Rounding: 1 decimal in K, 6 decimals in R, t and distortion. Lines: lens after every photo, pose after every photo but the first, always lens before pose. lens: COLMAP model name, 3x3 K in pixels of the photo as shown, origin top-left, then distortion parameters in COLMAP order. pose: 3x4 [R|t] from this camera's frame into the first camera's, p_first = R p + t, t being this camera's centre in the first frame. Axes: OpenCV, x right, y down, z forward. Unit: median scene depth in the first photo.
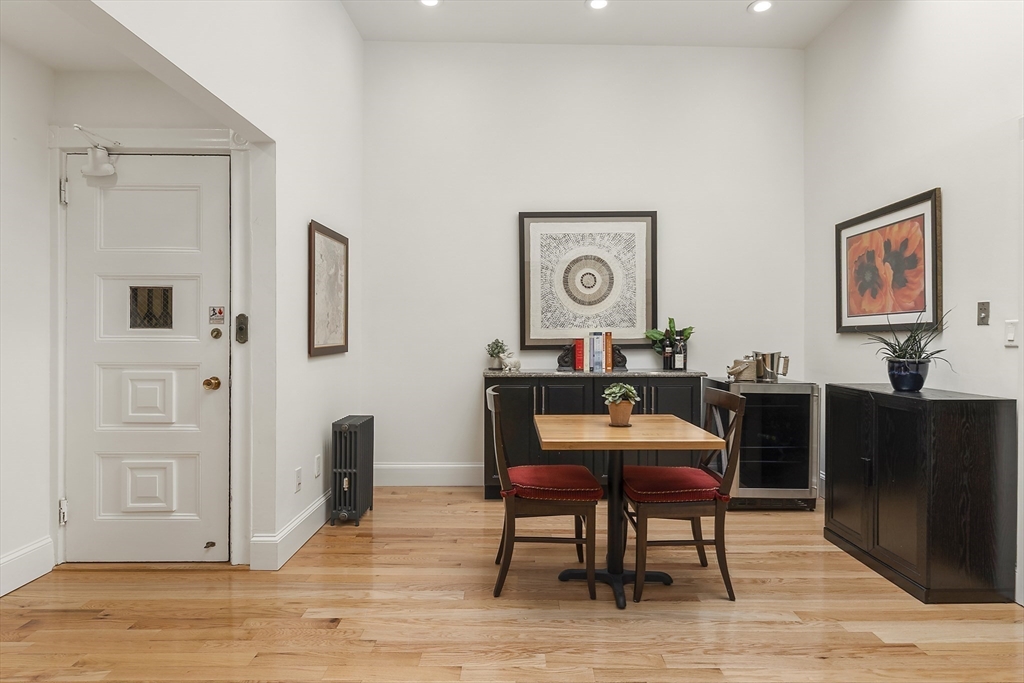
lens RADIAL K [[557.2, 0, 518.7], [0, 557.2, 330.3], [0, 0, 1]] dist [-0.001940, -0.000436]
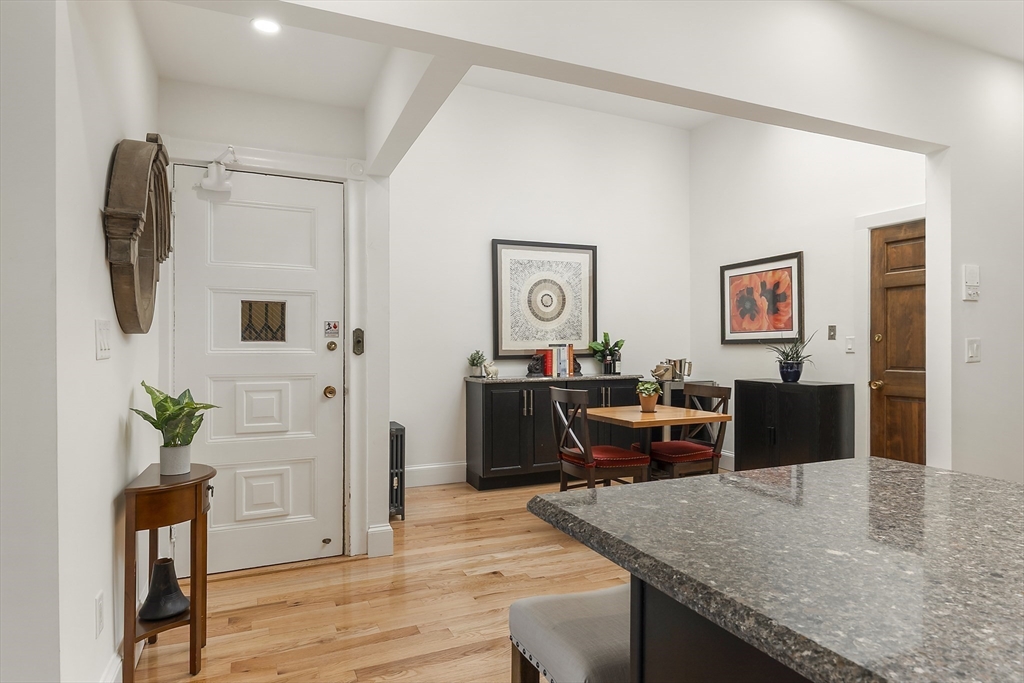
lens RADIAL K [[599.3, 0, 519.6], [0, 599.3, 342.0], [0, 0, 1]] dist [-0.002834, 0.000053]
pose [[0.912314, -0.000096, 0.409490, -0.496267], [-0.000293, 1.000000, 0.000886, -0.002408], [-0.409490, -0.000928, 0.912314, -0.155645]]
